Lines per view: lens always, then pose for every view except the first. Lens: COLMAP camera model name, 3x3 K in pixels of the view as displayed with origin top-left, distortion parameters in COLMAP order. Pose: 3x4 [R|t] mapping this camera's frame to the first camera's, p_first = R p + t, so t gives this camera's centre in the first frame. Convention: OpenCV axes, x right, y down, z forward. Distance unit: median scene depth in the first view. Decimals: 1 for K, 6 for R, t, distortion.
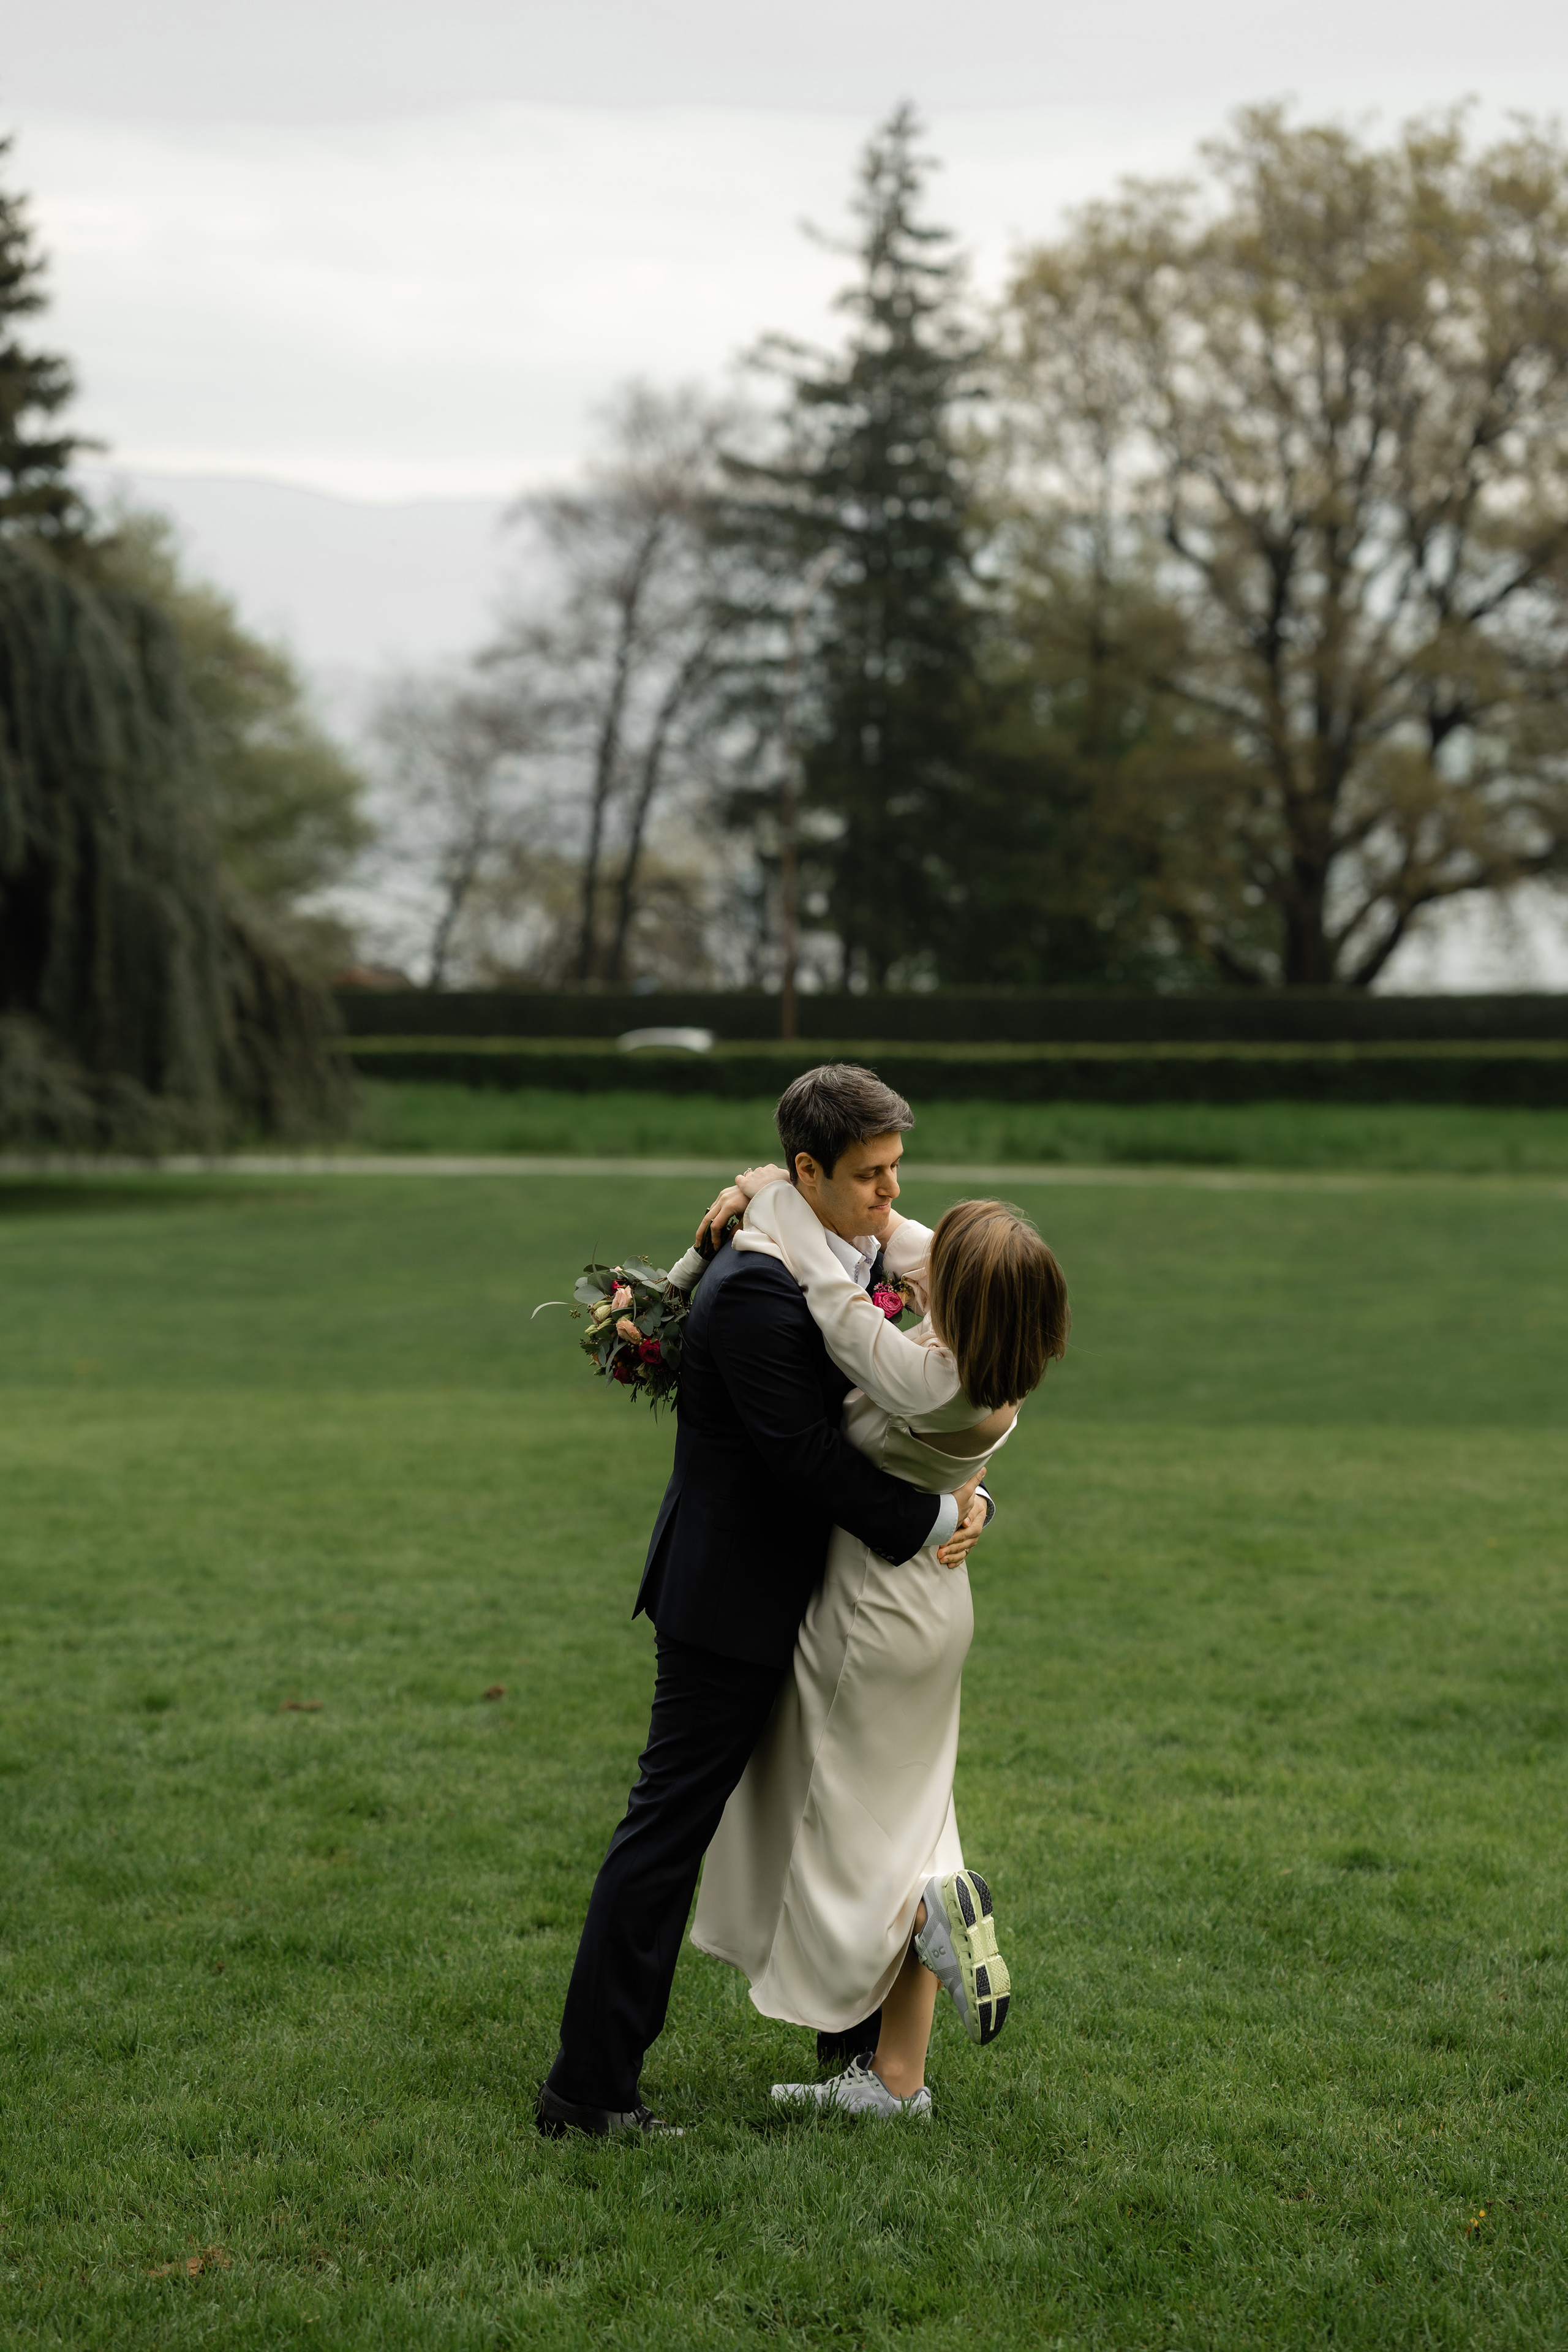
lens RADIAL K [[5373.1, 0, 791.5], [0, 5373.1, 1185.2], [0, 0, 1]] dist [1.813740, -4.751001]
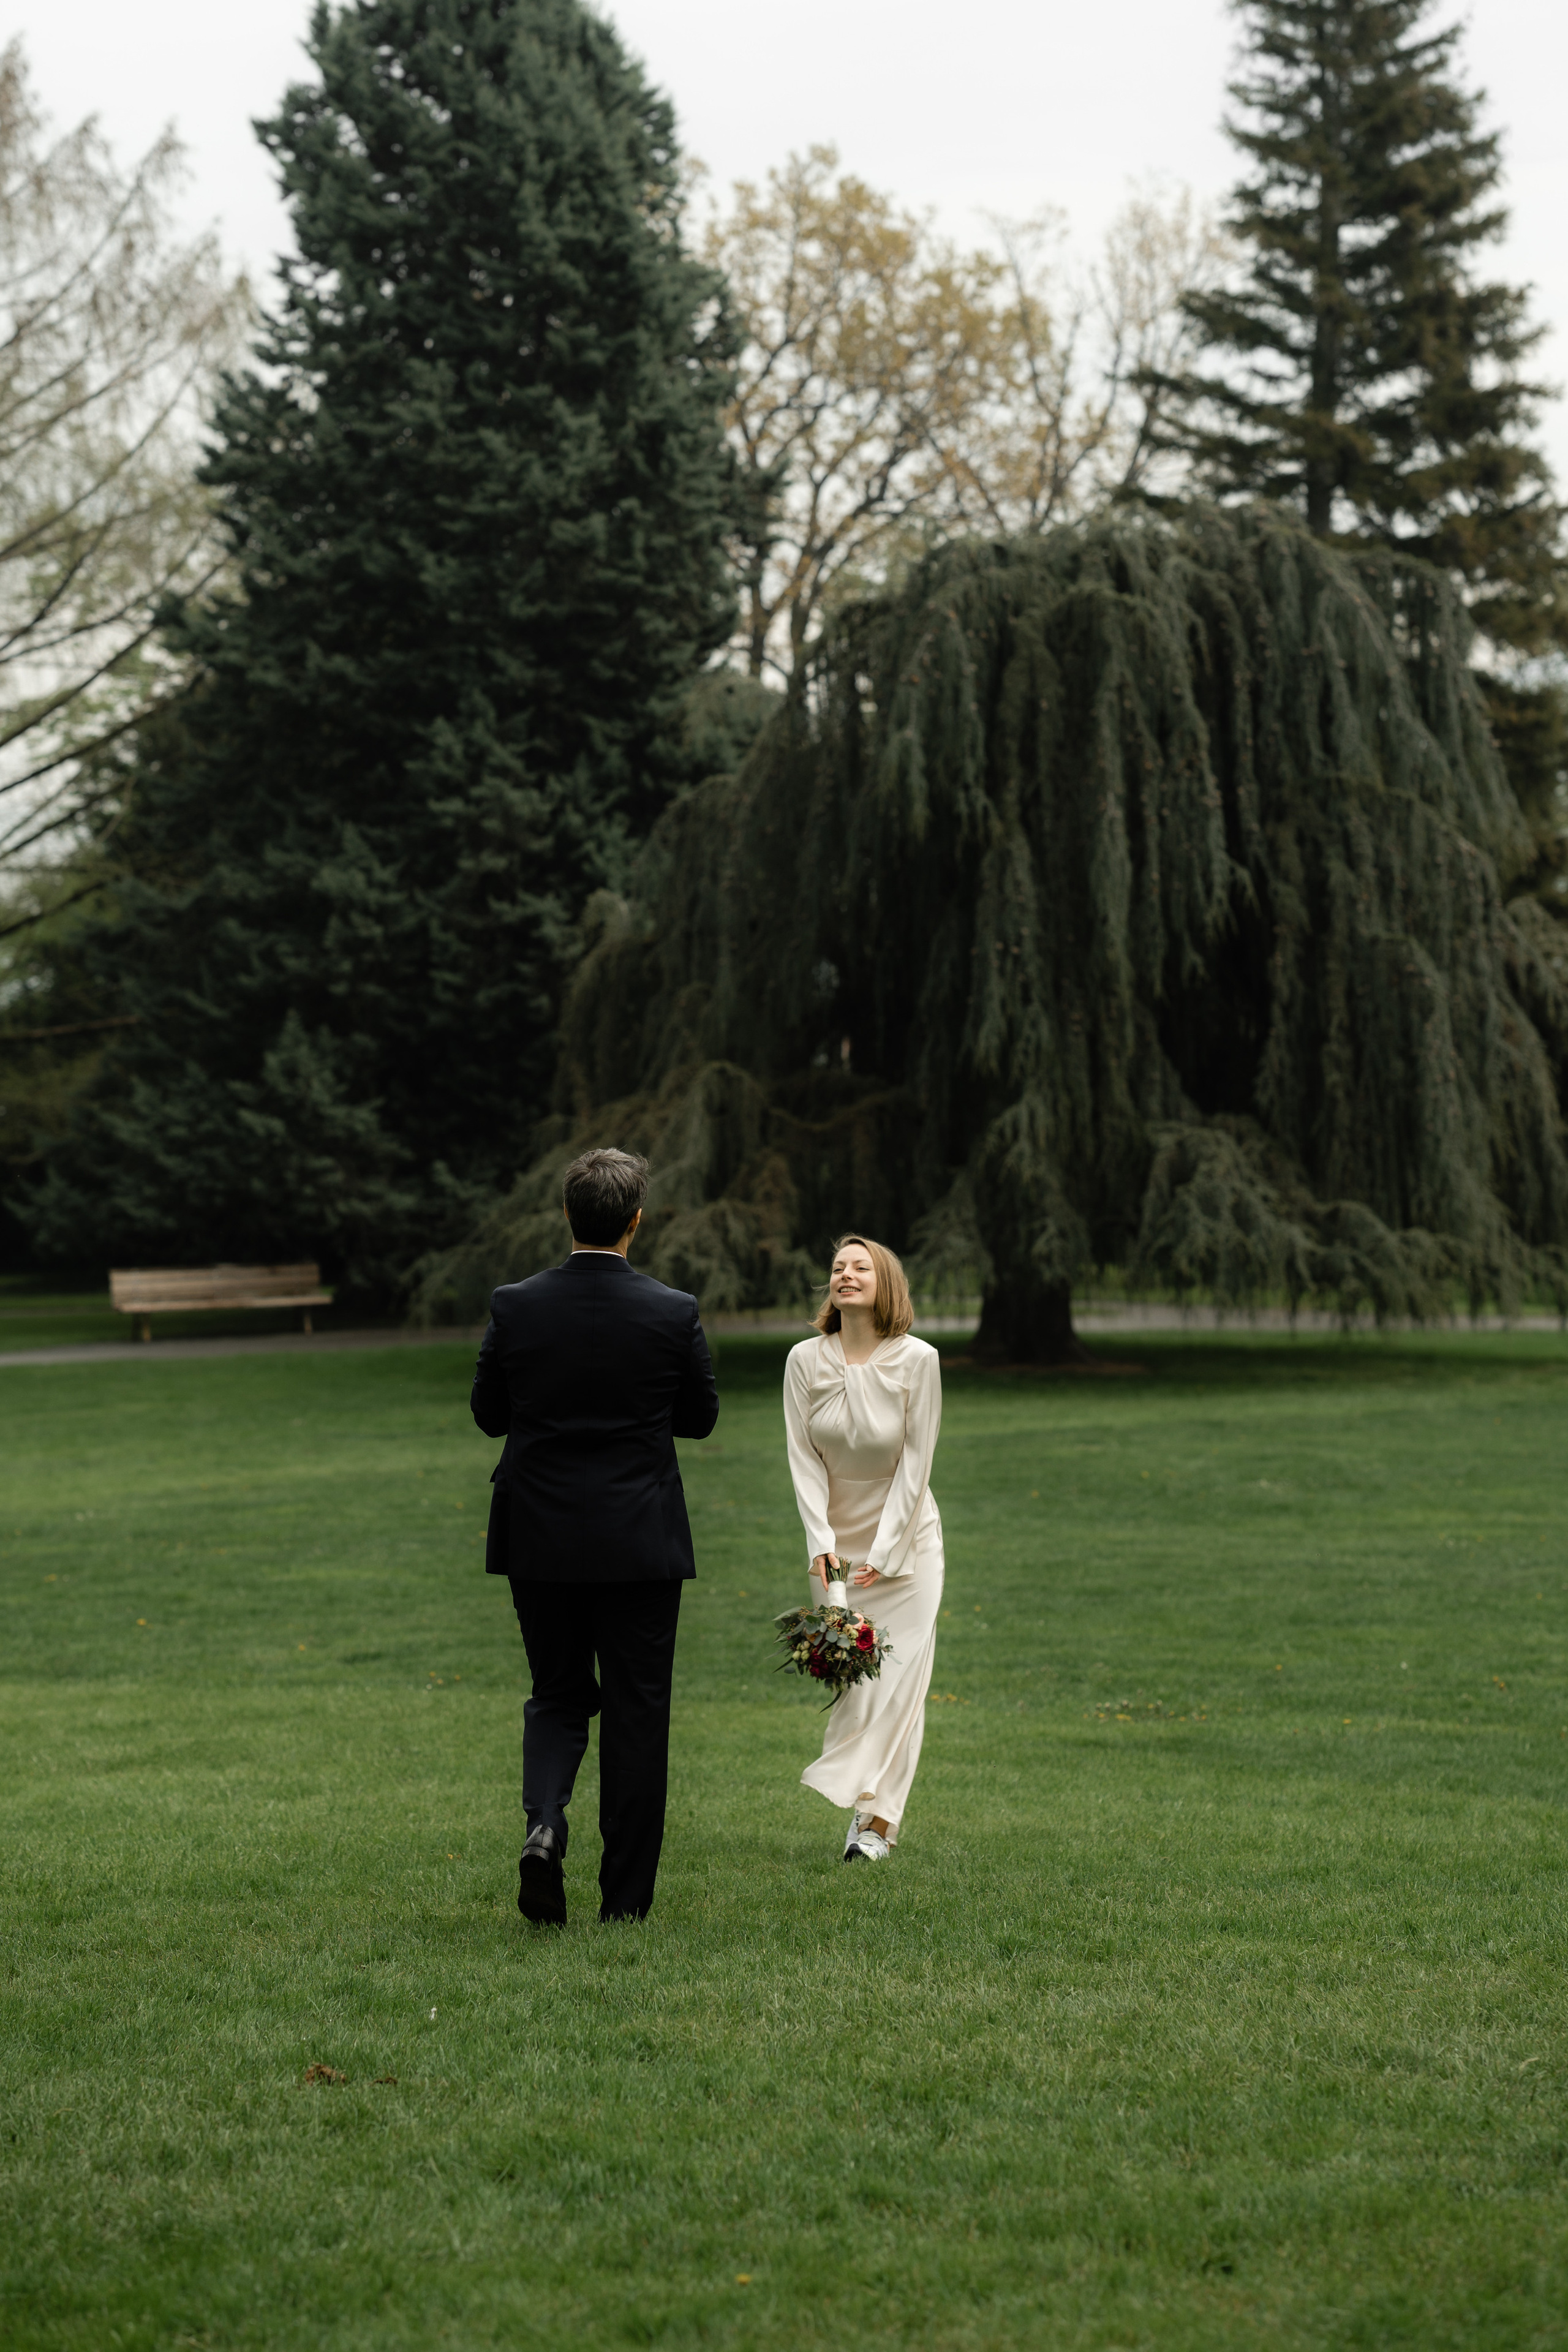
lens RADIAL K [[6537.4, 0, 742.0], [0, 6537.4, 884.6], [0, 0, 1]] dist [1.748655, -0.588155]
pose [[0.949848, -0.032065, -0.311064, 0.056902], [0.010821, 0.997503, -0.069784, -0.000436], [0.312525, 0.062919, 0.947823, 0.097761]]
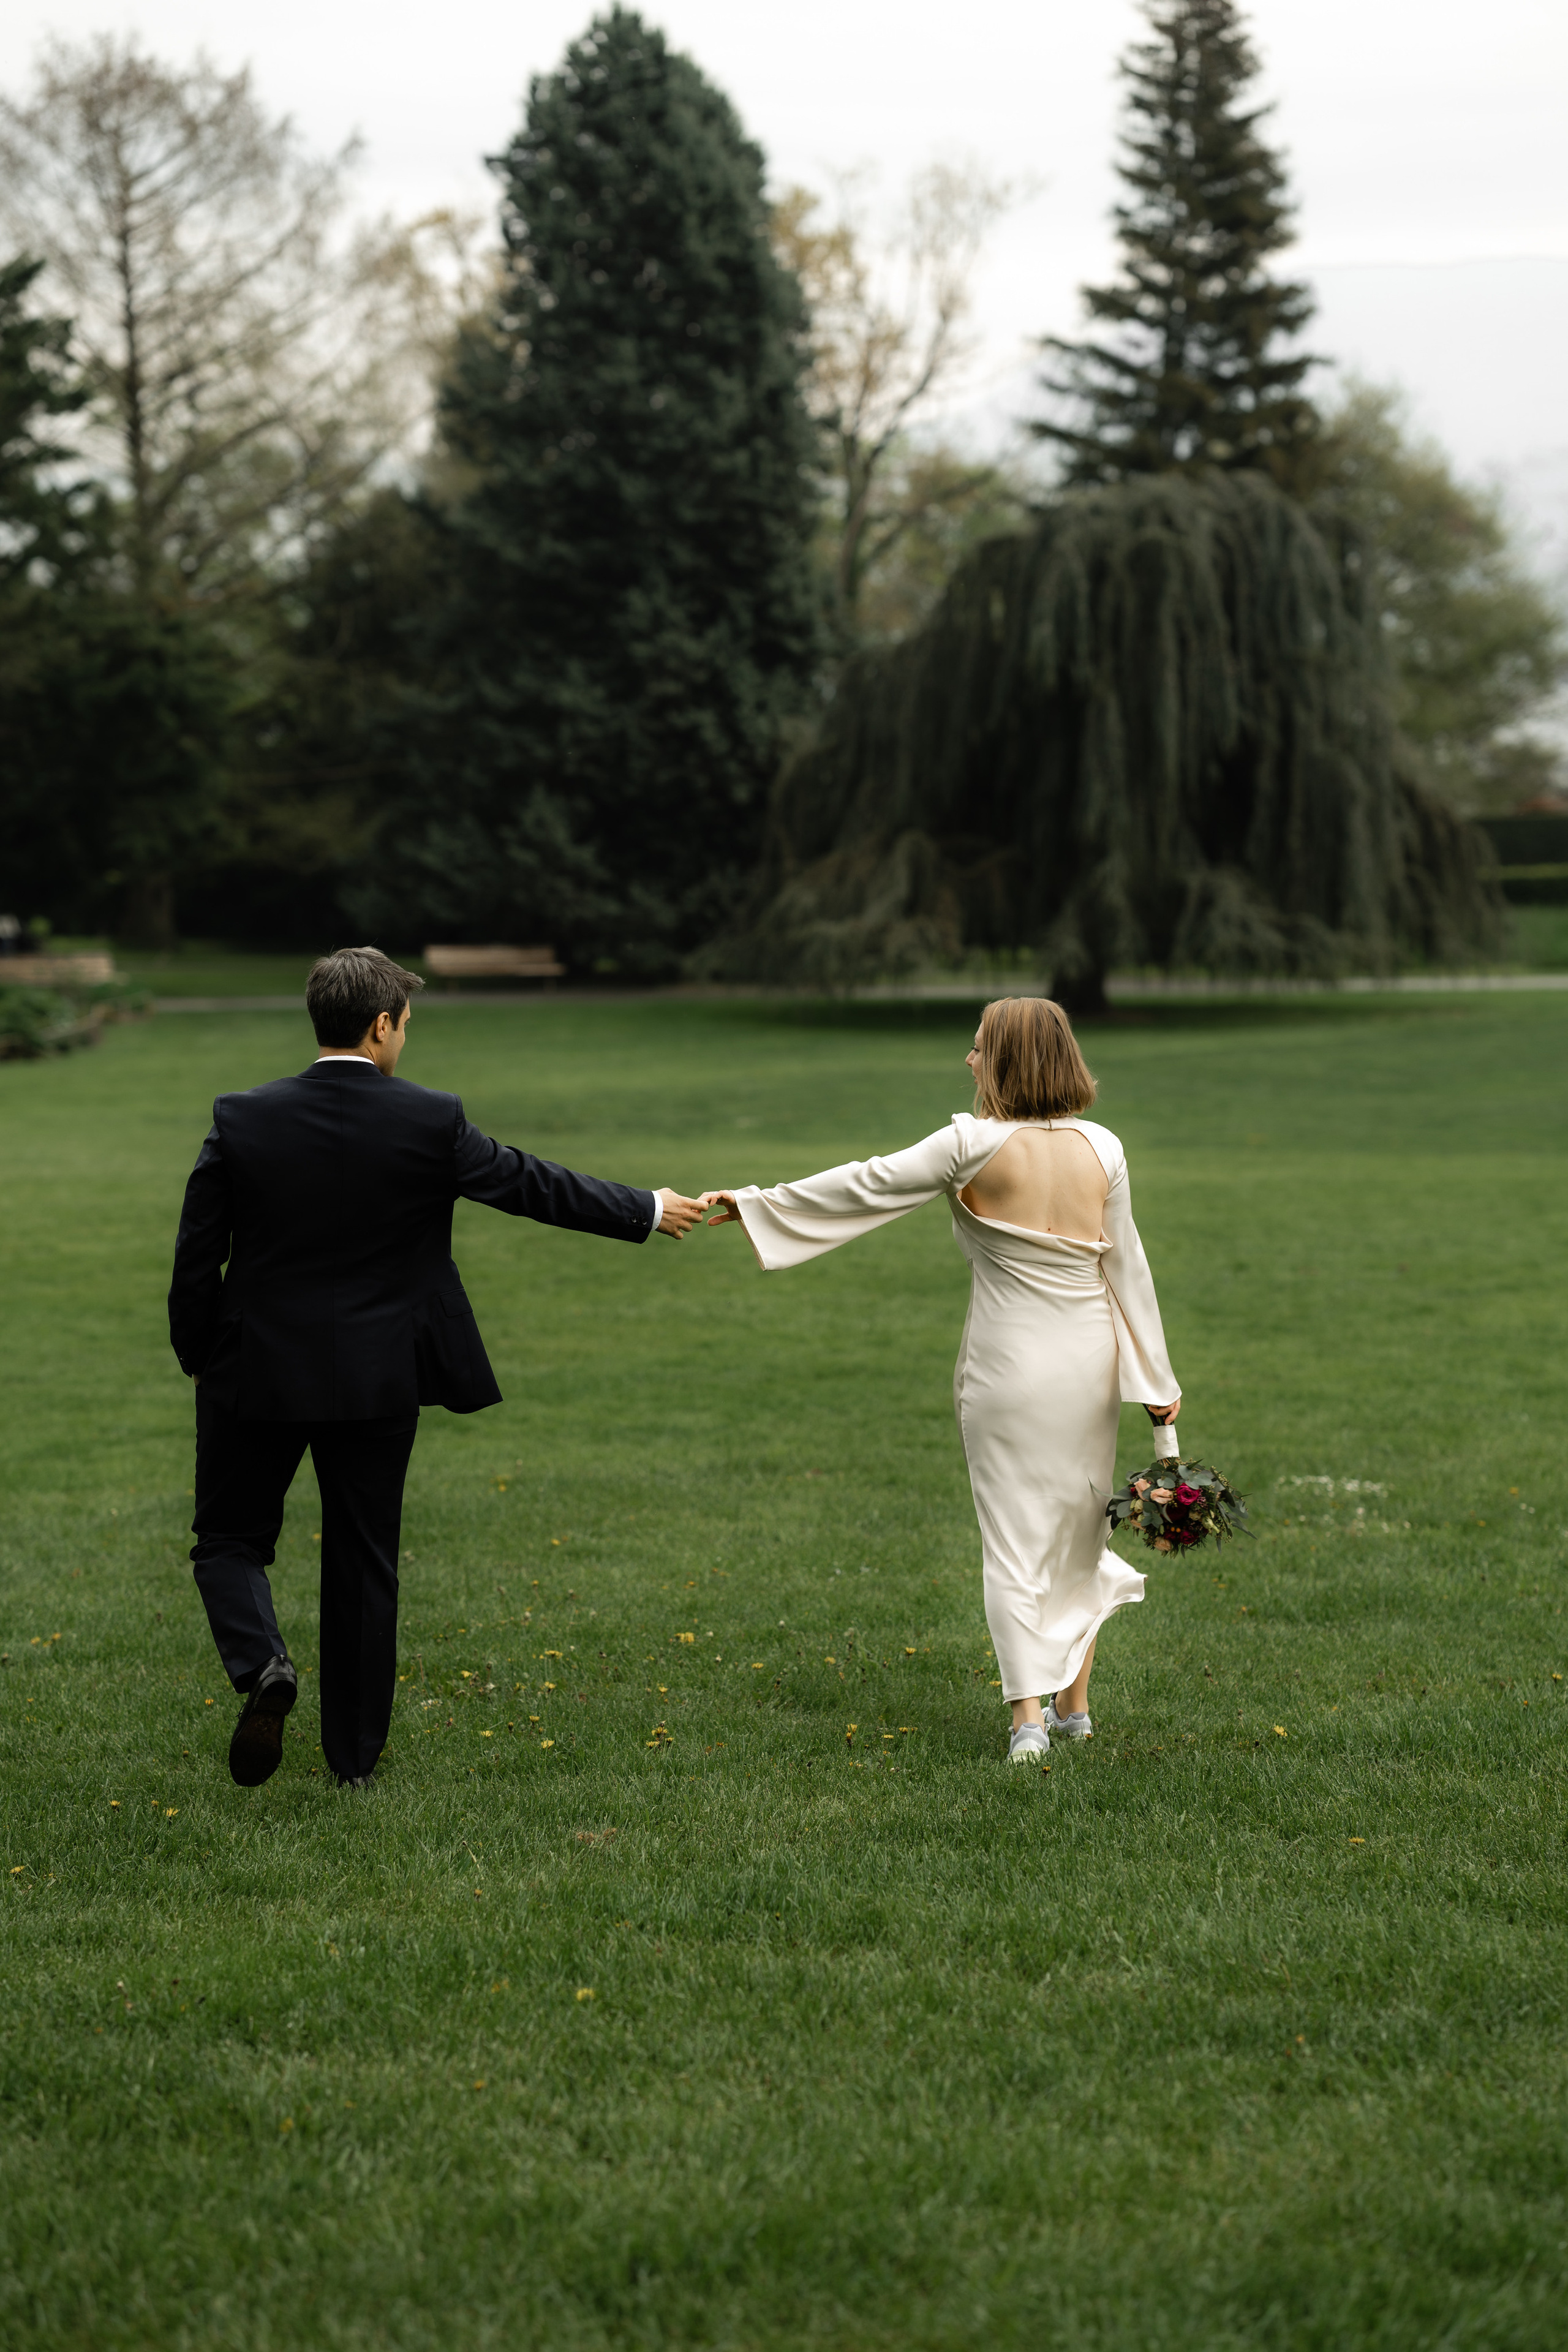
lens RADIAL K [[5360.2, 0, 802.8], [0, 5360.2, 1185.3], [0, 0, 1]] dist [1.842938, -5.116509]
pose [[0.975759, 0.006147, -0.218761, 0.026141], [0.001507, 0.999393, 0.034805, -0.001586], [0.218842, -0.034291, 0.975158, -0.157258]]
